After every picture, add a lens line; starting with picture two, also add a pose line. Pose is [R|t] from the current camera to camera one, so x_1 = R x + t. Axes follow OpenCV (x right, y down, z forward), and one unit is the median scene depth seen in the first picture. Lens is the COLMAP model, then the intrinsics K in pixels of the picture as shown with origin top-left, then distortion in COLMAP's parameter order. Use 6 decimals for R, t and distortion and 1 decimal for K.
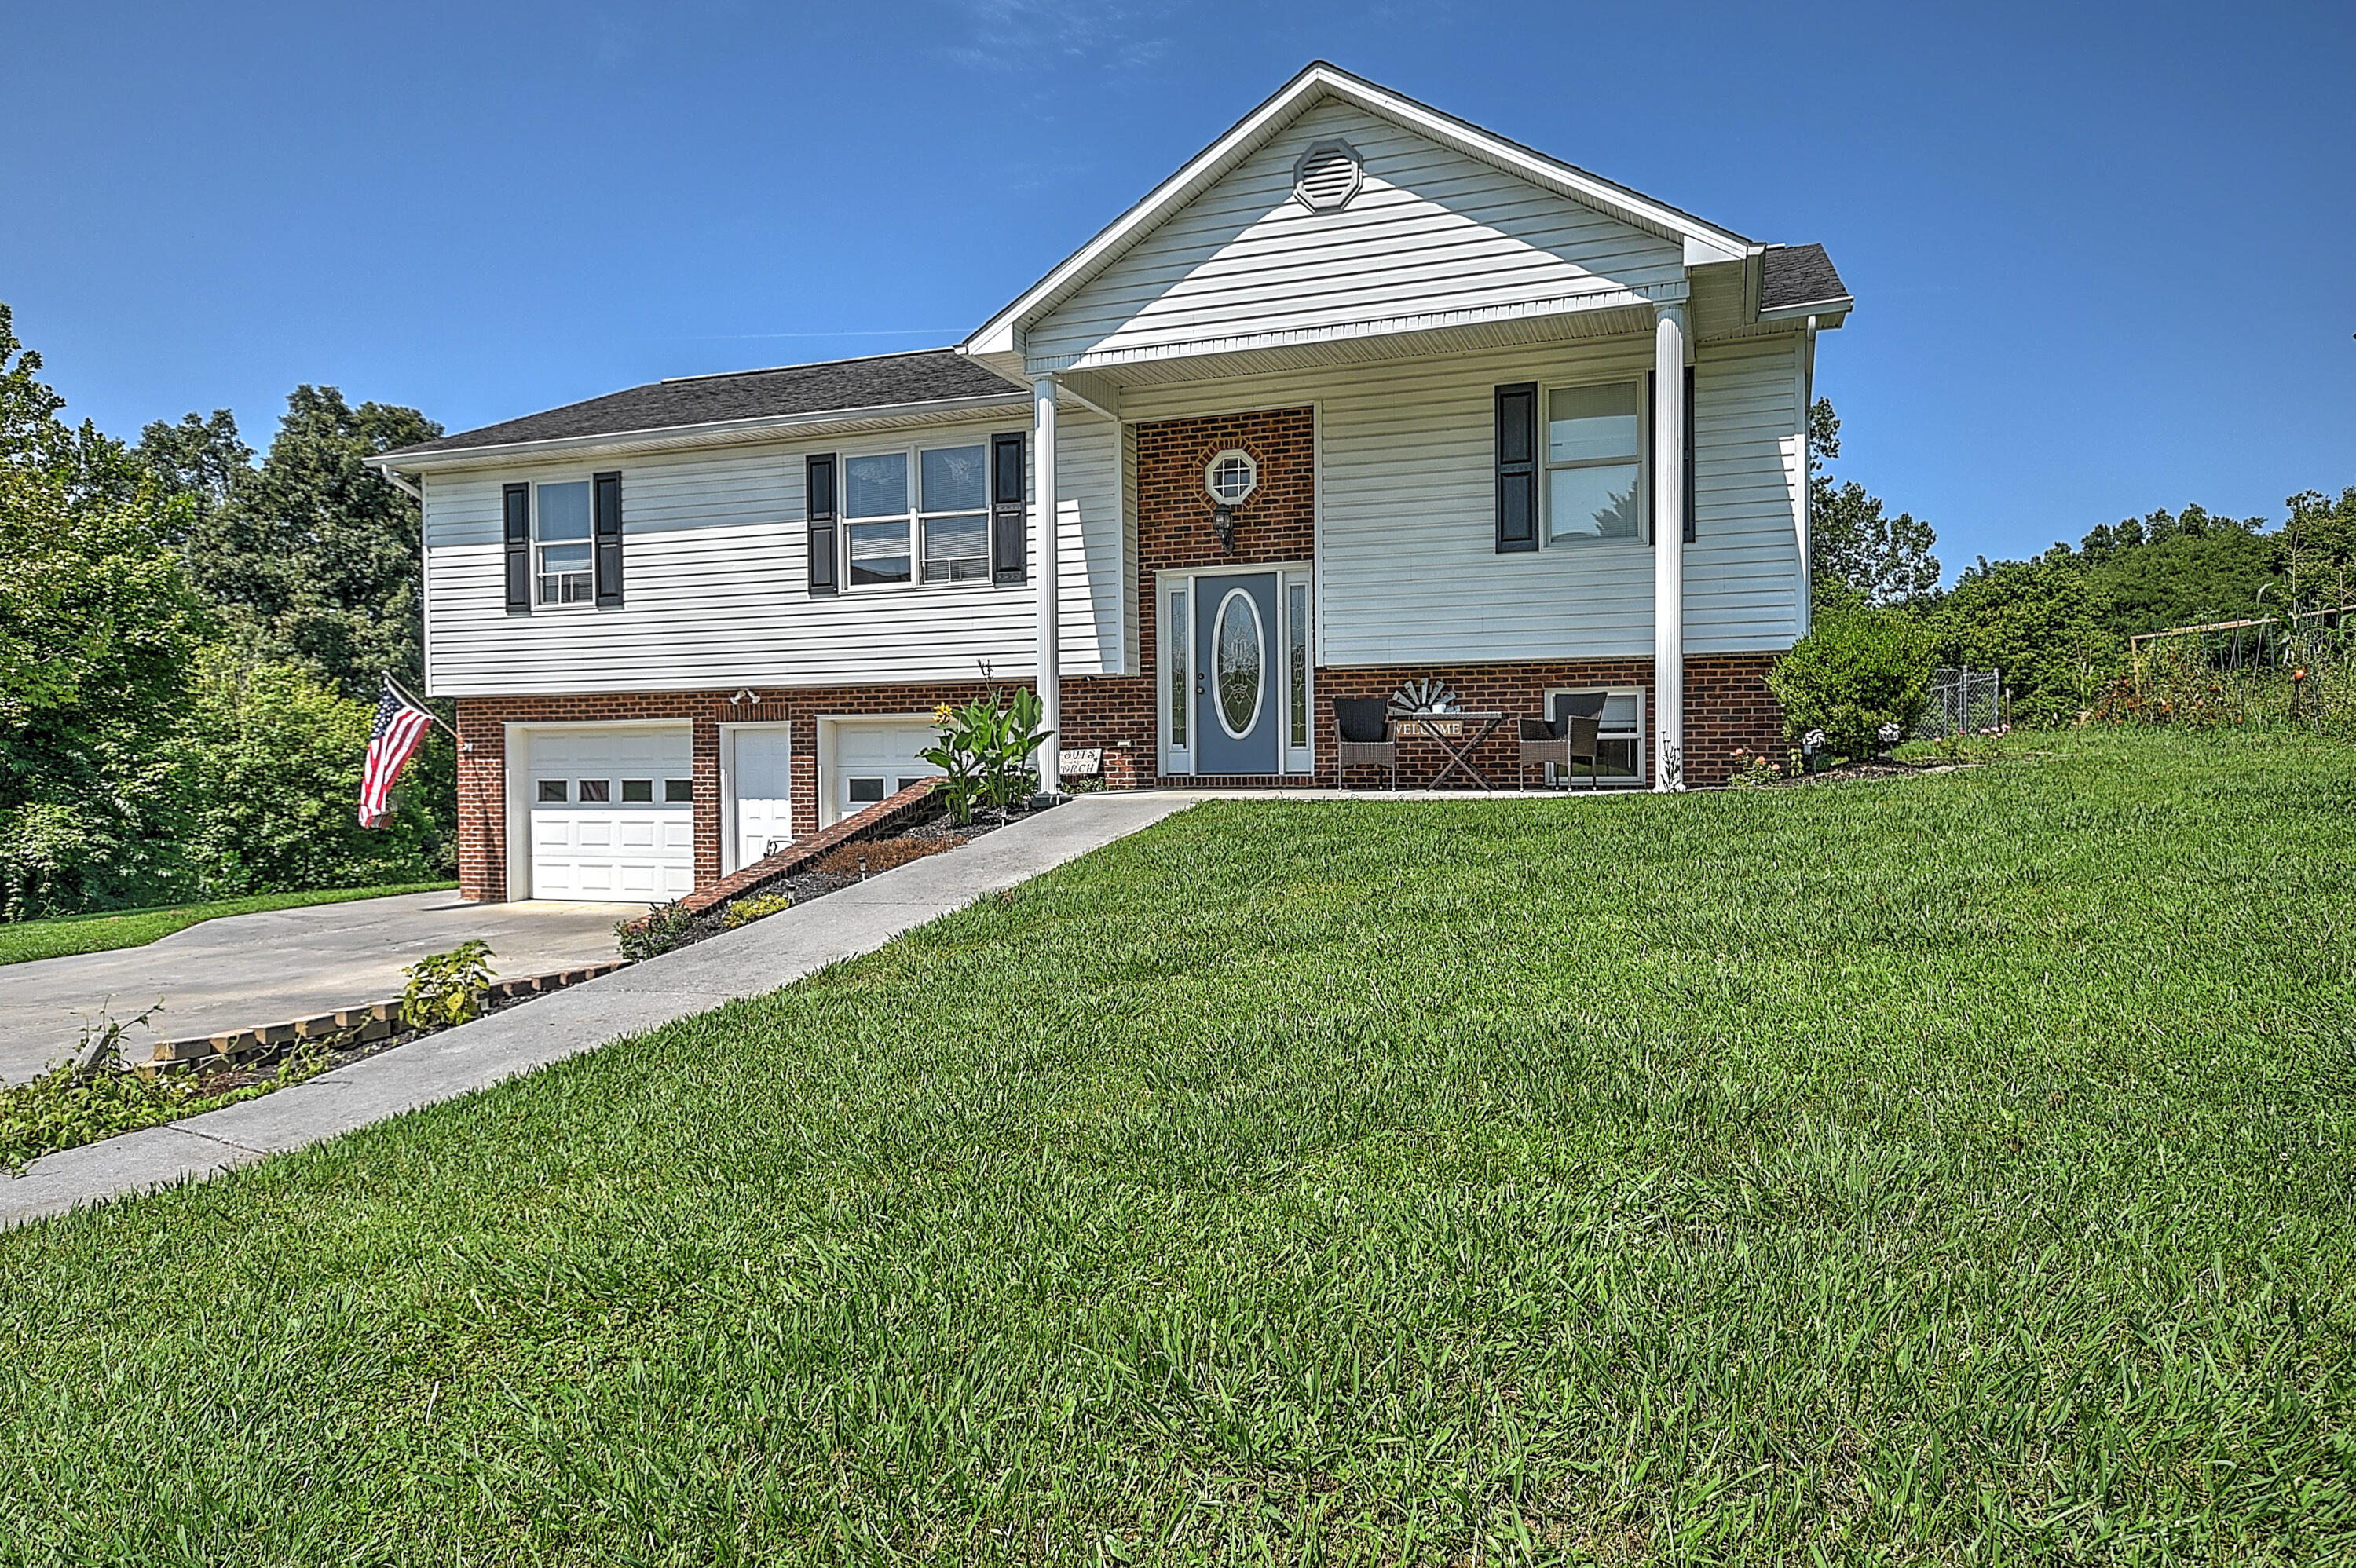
lens RADIAL K [[1506.7, 0, 1173.5], [0, 1506.7, 789.3], [0, 0, 1]] dist [0.017209, 0.001361]
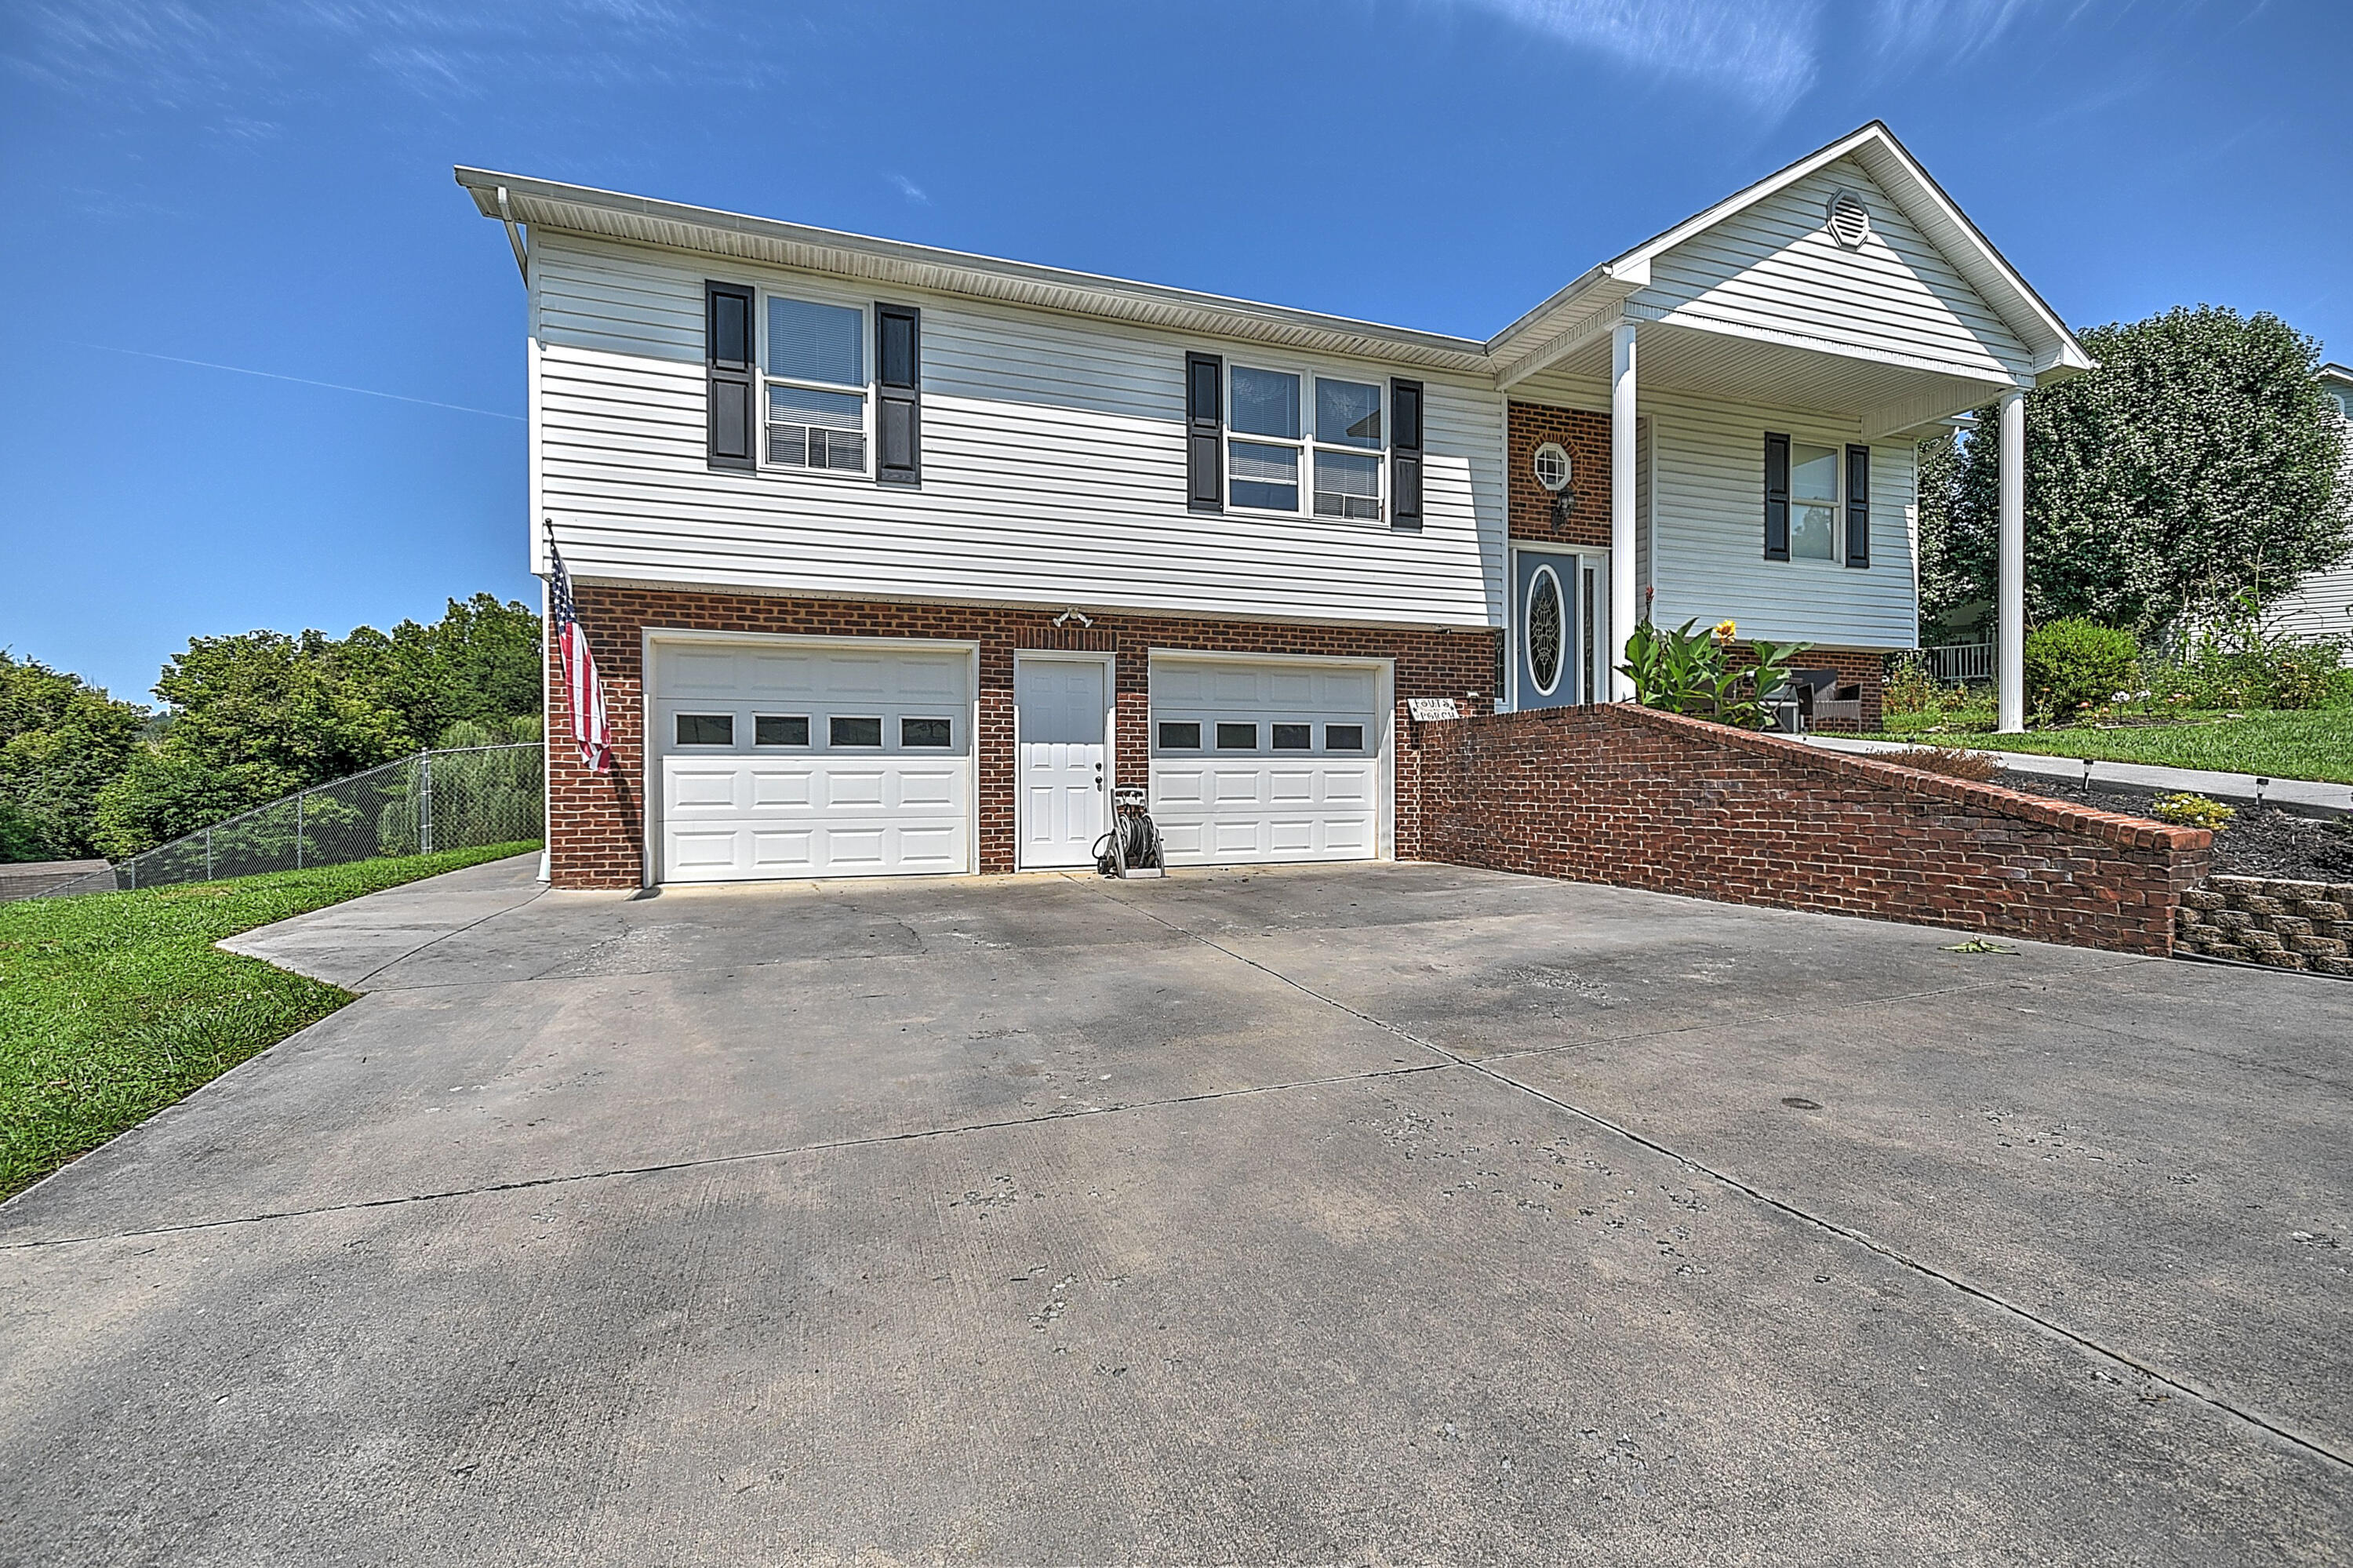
lens RADIAL K [[1029.2, 0, 1172.0], [0, 1029.2, 784.0], [0, 0, 1]] dist [0.013991, -0.007414]
pose [[0.760410, 0.003555, 0.649434, -0.638934], [0.006923, 0.999884, -0.013579, 0.040254], [-0.649407, 0.014821, 0.760297, 0.548967]]
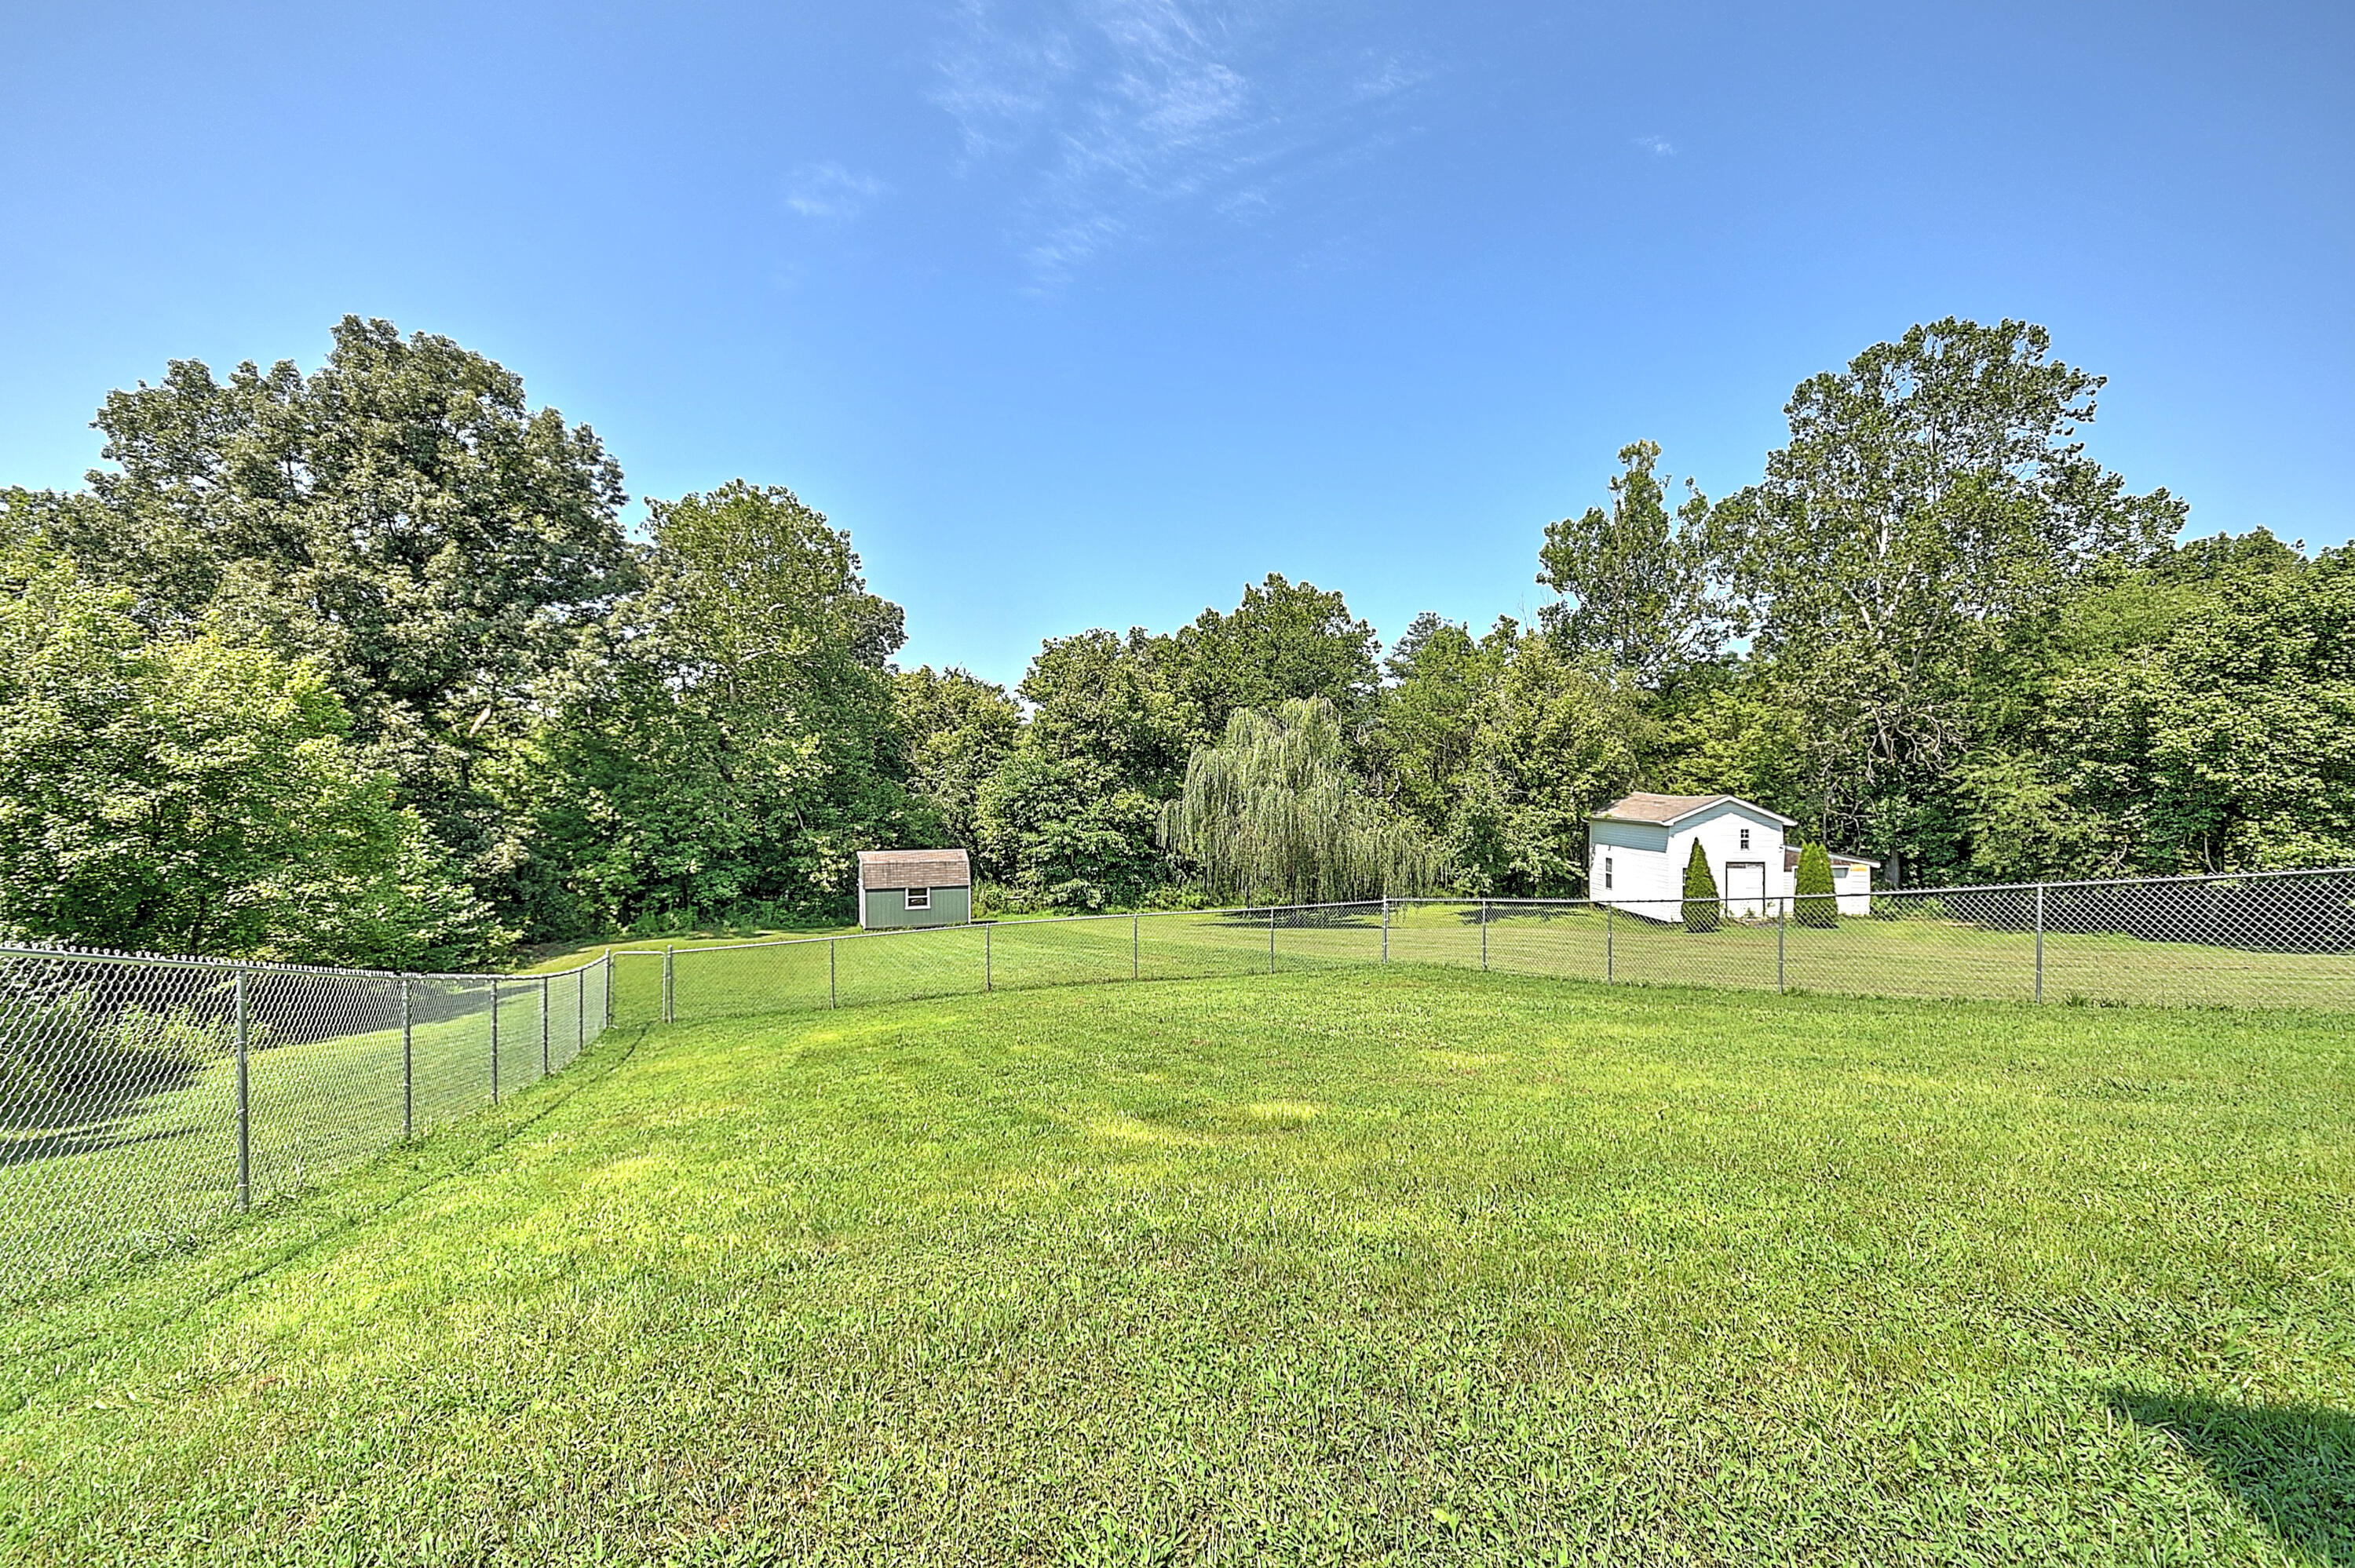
lens RADIAL K [[1029.9, 0, 1190.9], [0, 1029.9, 778.8], [0, 0, 1]] dist [0.013991, -0.007414]
pose [[0.999923, 0.010370, 0.006747, -0.374509], [-0.010317, 0.999916, -0.007895, -0.001119], [-0.006828, 0.007824, 0.999946, 1.659548]]
